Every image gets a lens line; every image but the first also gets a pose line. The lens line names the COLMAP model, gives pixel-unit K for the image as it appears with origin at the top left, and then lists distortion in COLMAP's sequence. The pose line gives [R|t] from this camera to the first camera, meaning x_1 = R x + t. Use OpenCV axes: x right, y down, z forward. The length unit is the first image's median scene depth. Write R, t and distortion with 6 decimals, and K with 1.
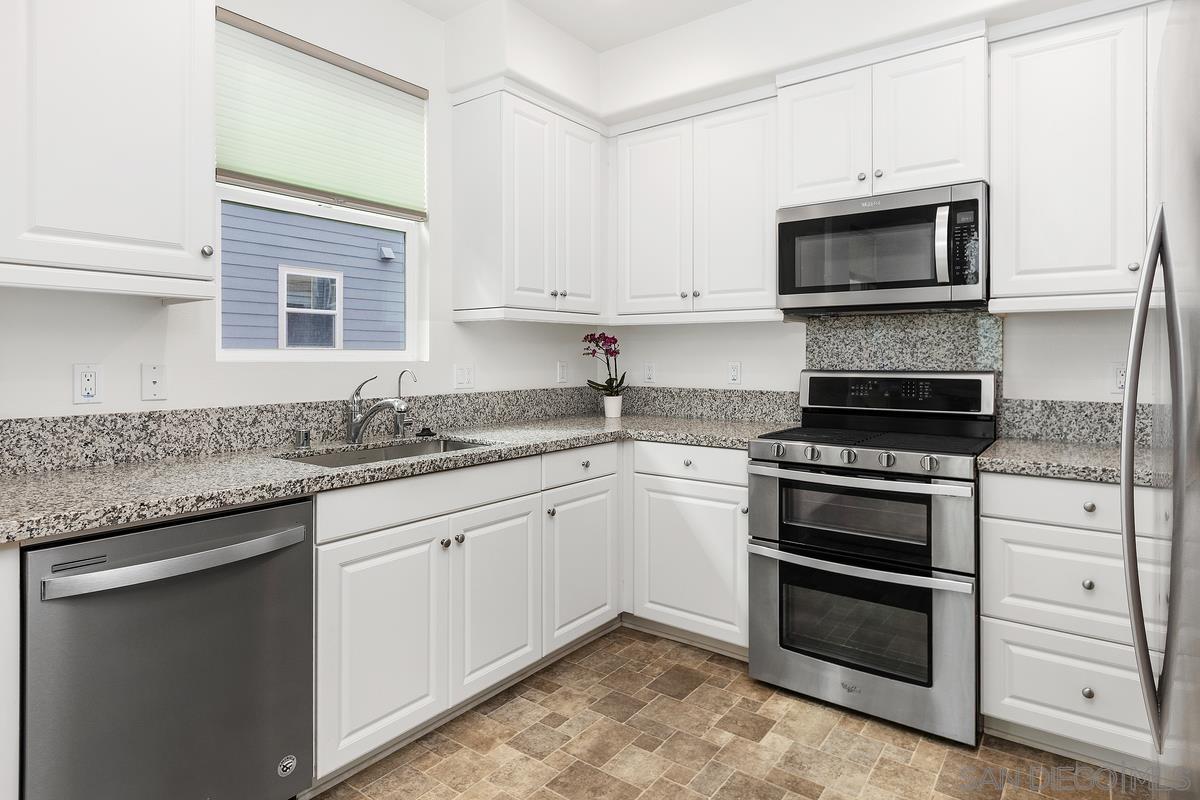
lens RADIAL K [[667.3, 0, 604.5], [0, 667.3, 359.1], [0, 0, 1]] dist [0.001912, -0.000390]
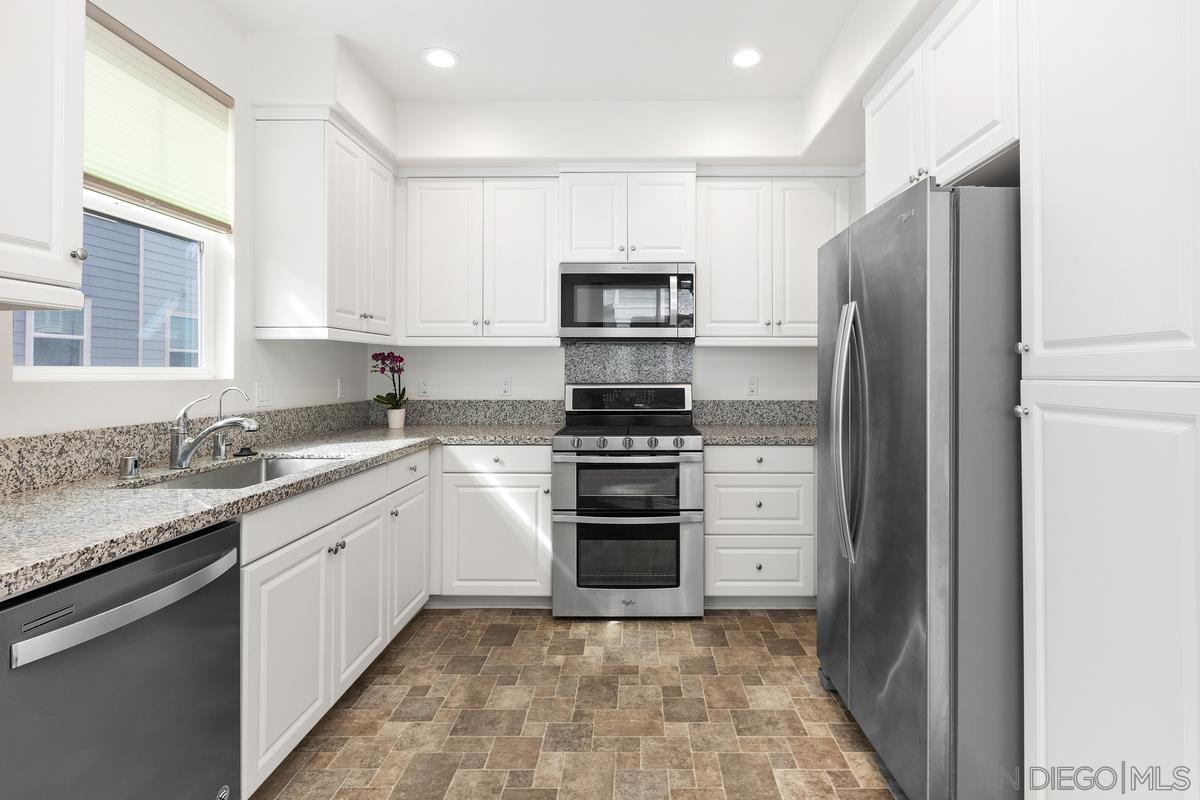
lens RADIAL K [[585.3, 0, 634.0], [0, 585.3, 371.0], [0, 0, 1]] dist [0.000019, -0.000110]
pose [[0.804419, 0.000273, 0.594063, -0.355460], [0.002889, 0.999986, -0.004370, -0.003557], [-0.594056, 0.005231, 0.804407, -0.030197]]
